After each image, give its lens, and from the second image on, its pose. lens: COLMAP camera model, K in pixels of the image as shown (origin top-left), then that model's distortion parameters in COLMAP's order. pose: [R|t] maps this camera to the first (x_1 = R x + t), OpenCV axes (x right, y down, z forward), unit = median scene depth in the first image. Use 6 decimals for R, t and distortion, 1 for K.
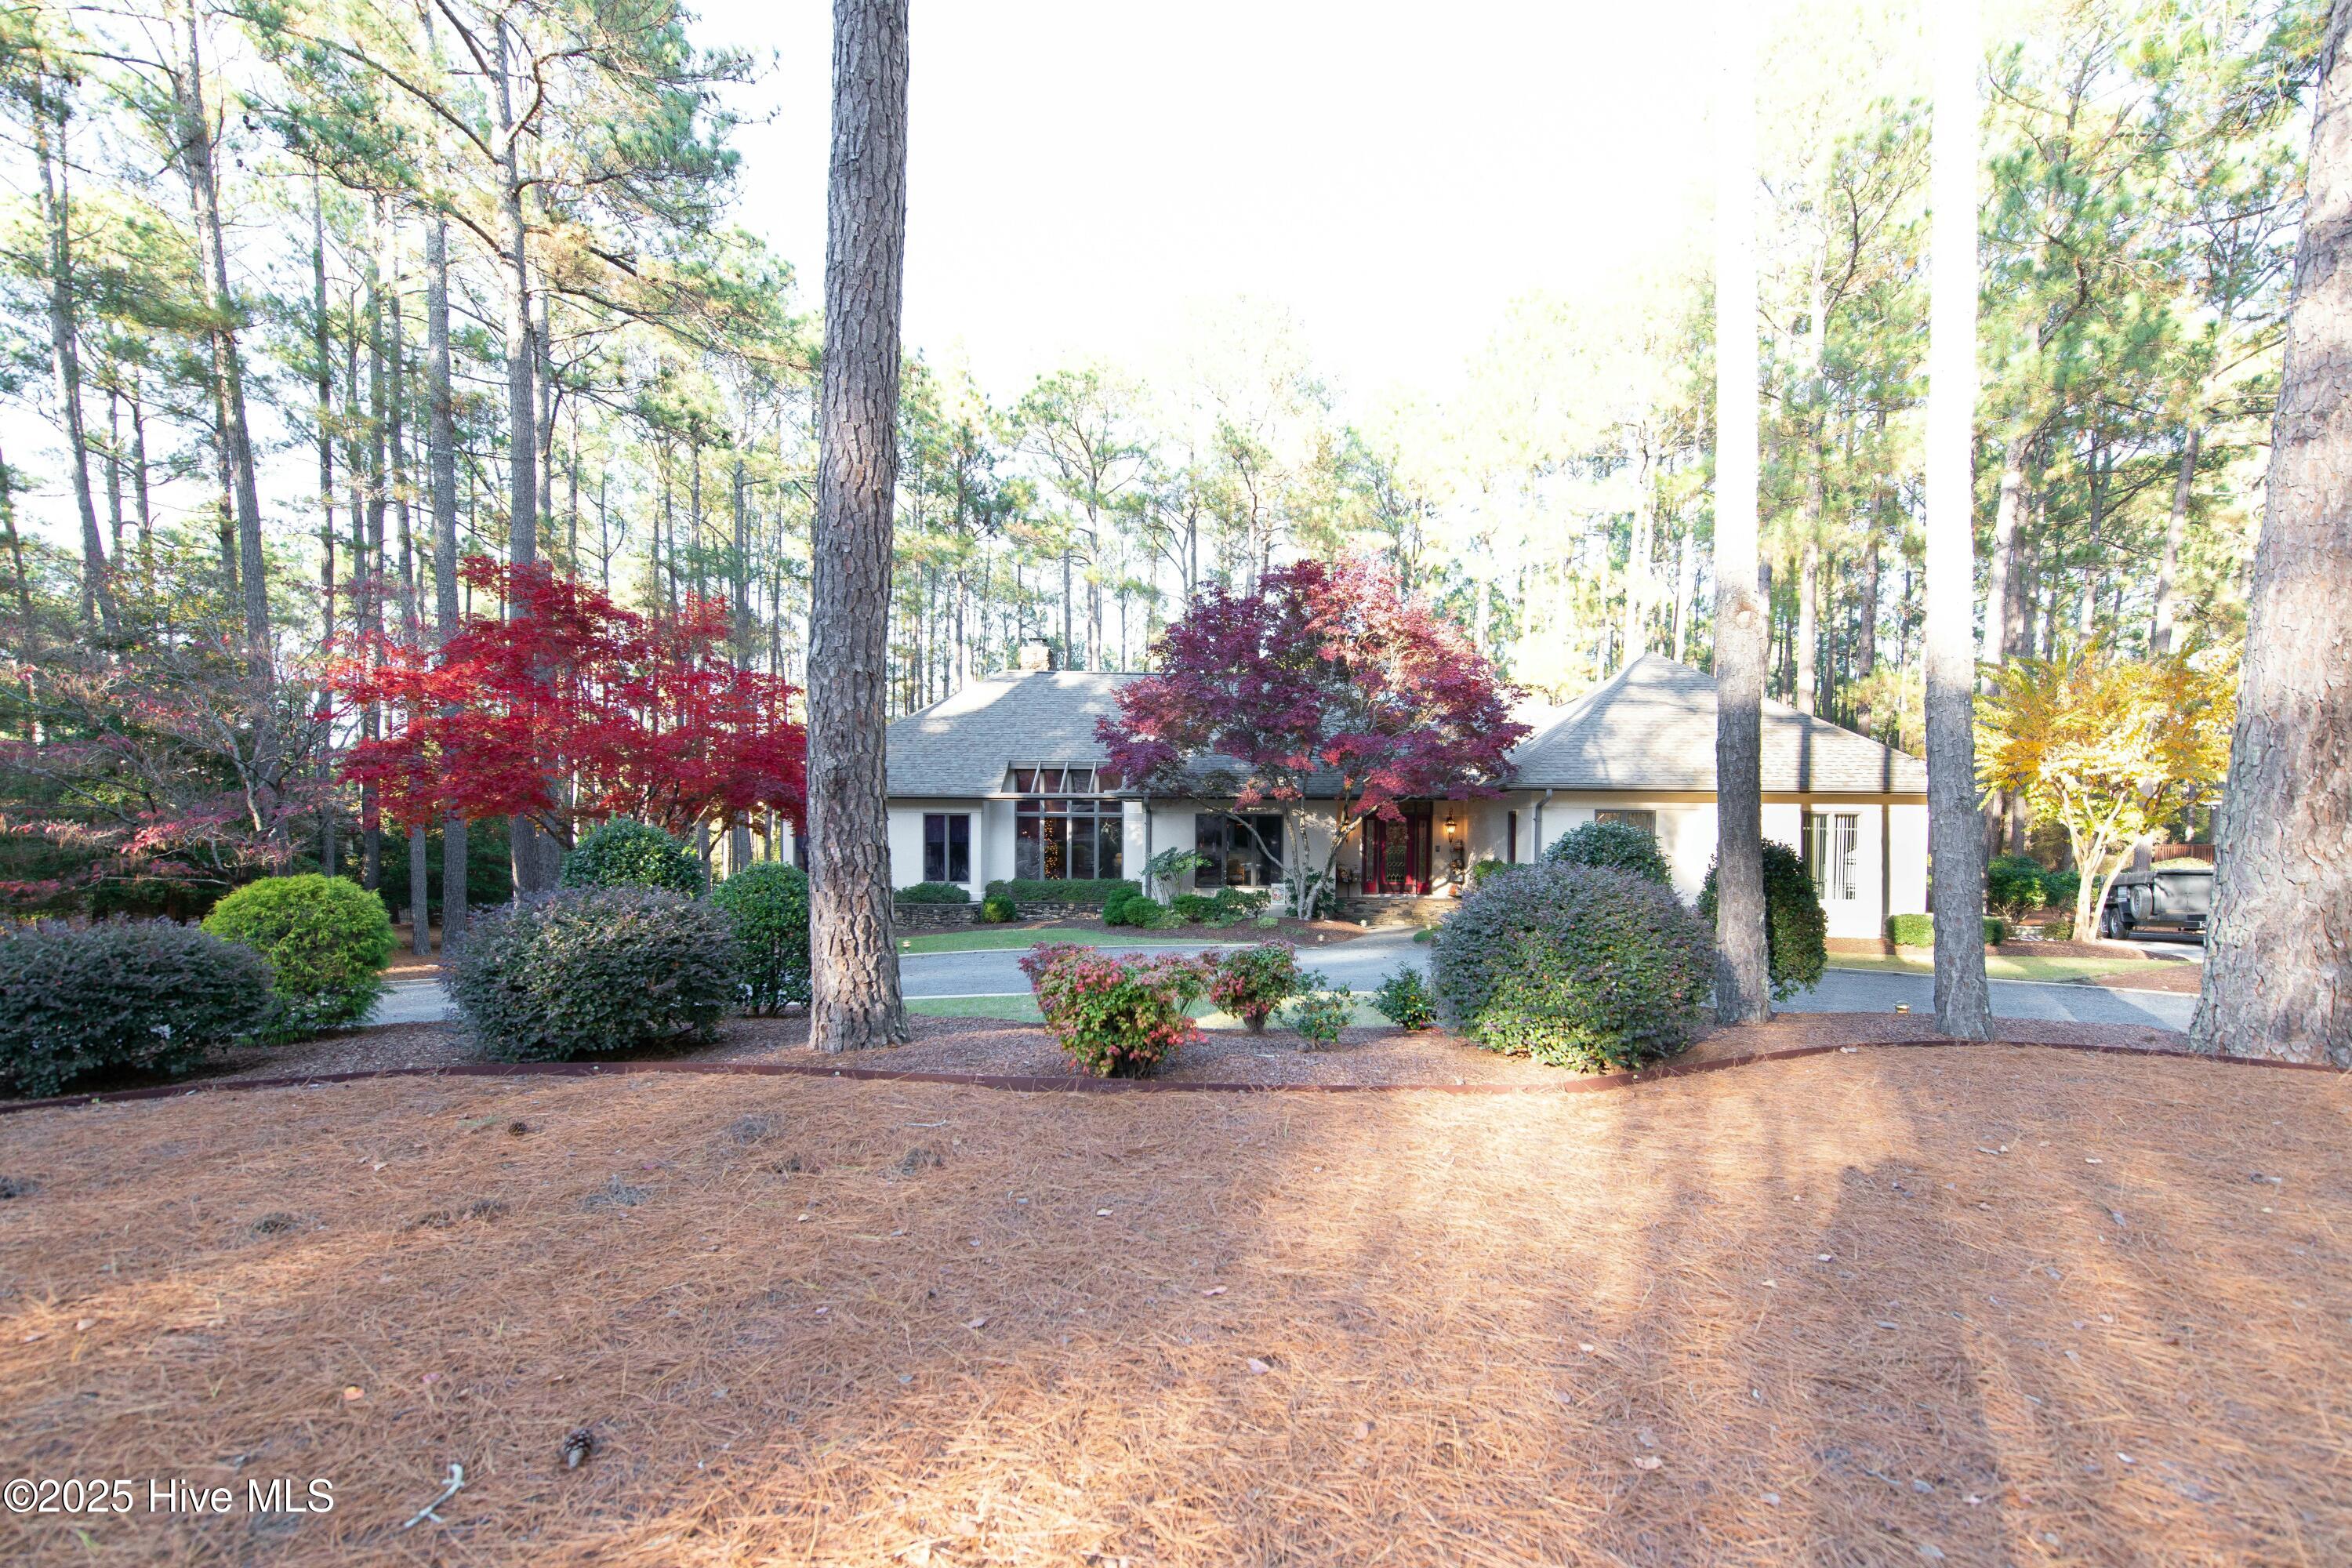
lens RADIAL K [[1000.9, 0, 1238.5], [0, 1000.9, 838.7], [0, 0, 1]] dist [0.000564, 0.000021]
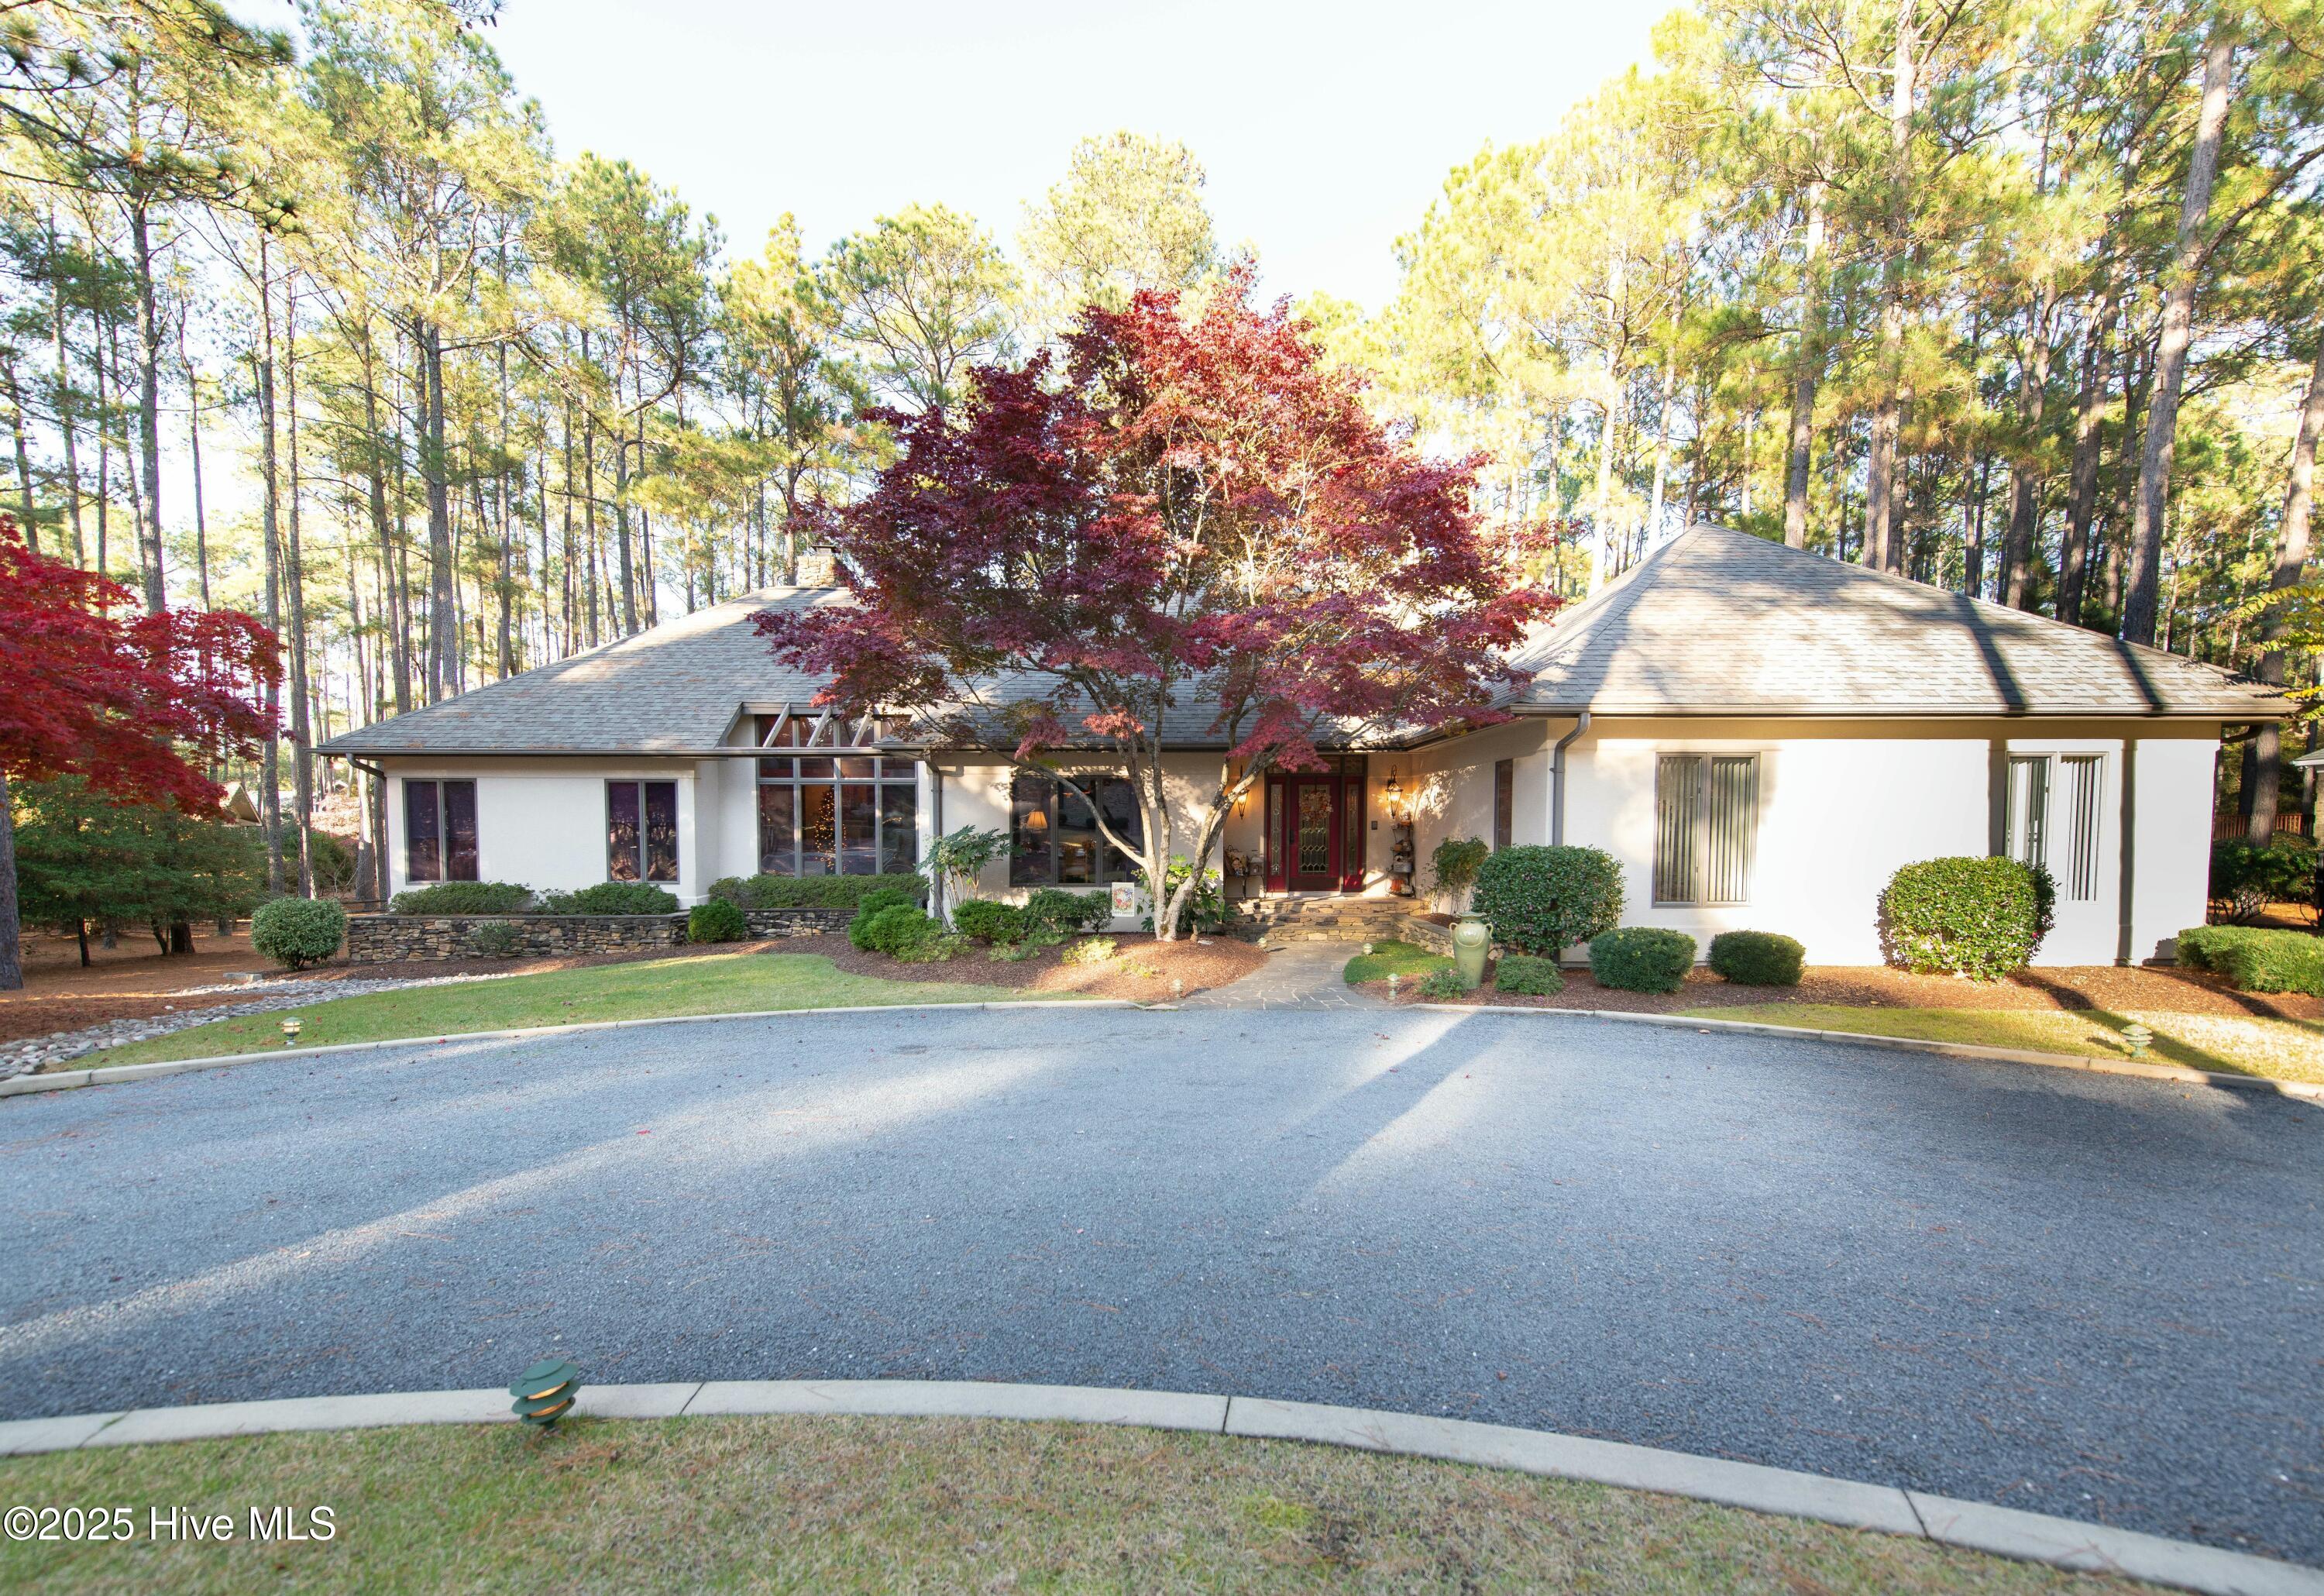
lens RADIAL K [[959.8, 0, 1155.1], [0, 959.8, 859.6], [0, 0, 1]] dist [-0.000727, -0.000051]
pose [[0.999848, -0.009882, -0.014340, 0.066216], [0.010451, 0.999138, 0.040172, 0.006791], [0.013931, -0.040316, 0.999090, 0.389981]]
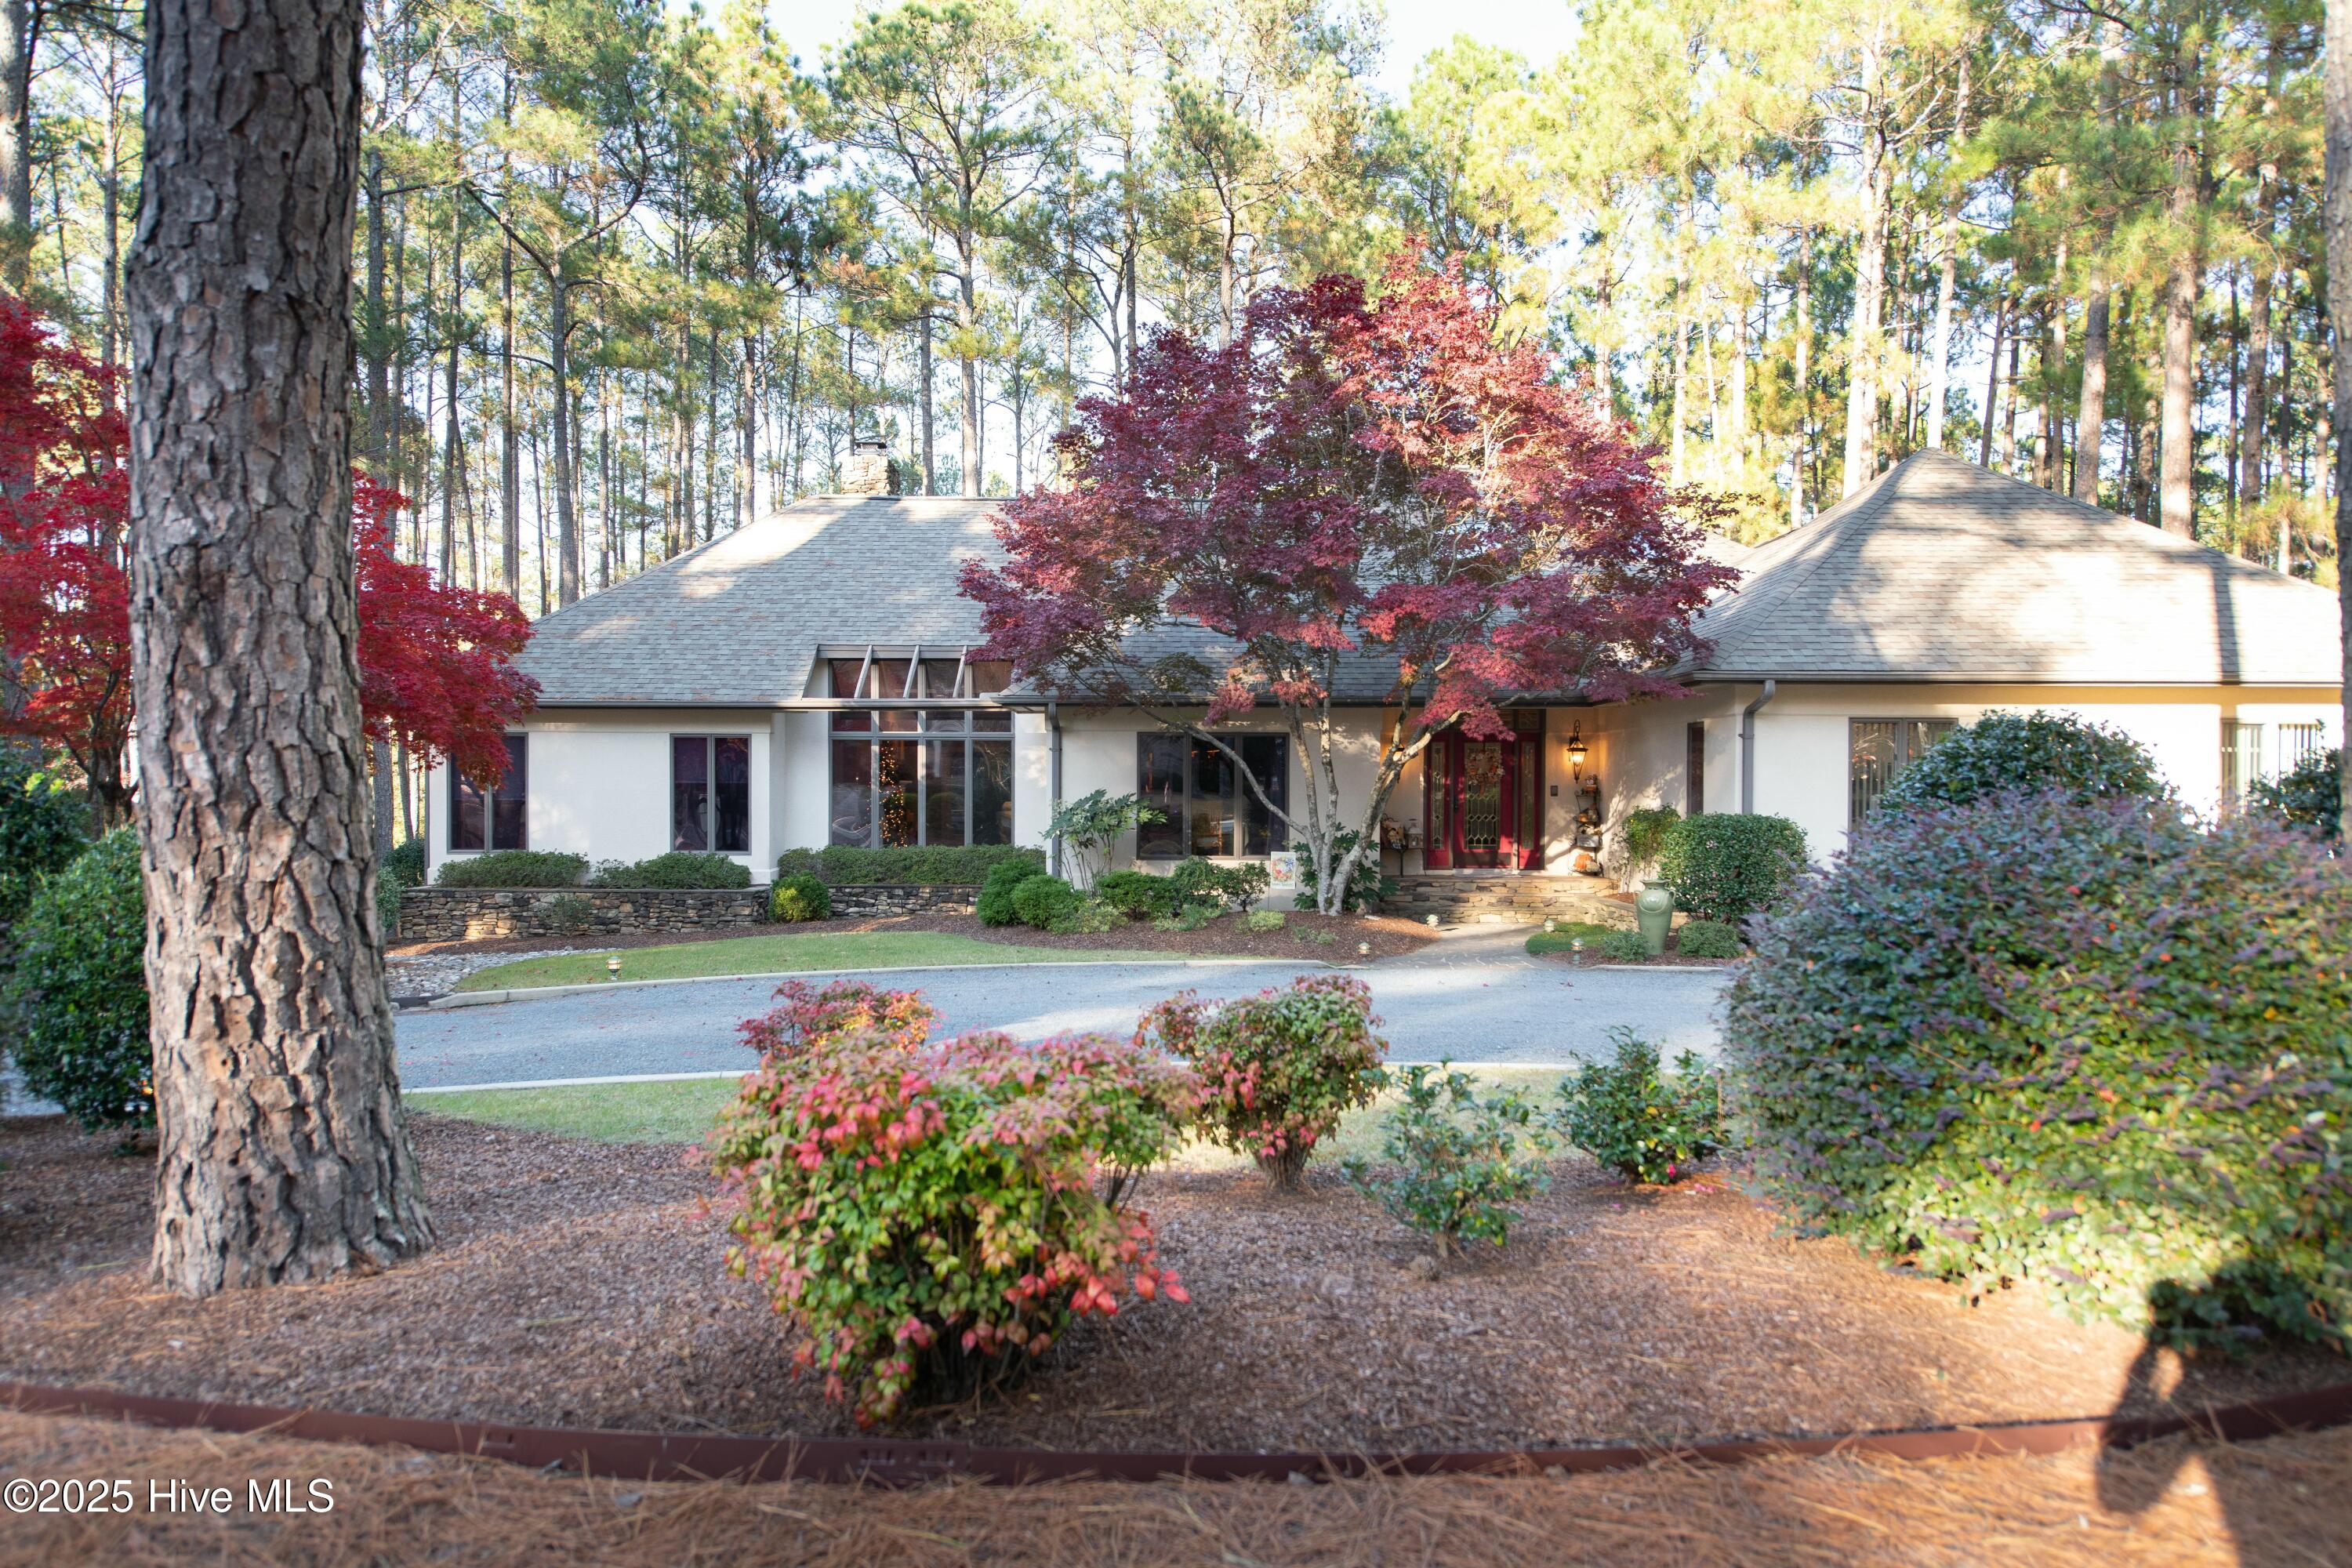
lens RADIAL K [[1569.5, 0, 1176.0], [0, 1569.5, 784.0], [0, 0, 1]] dist [0.004039, 0.000968]
pose [[0.999832, -0.005447, -0.017525, -0.005307], [0.005455, 0.999985, 0.000373, 0.005297], [0.017522, -0.000468, 0.999846, 0.099098]]
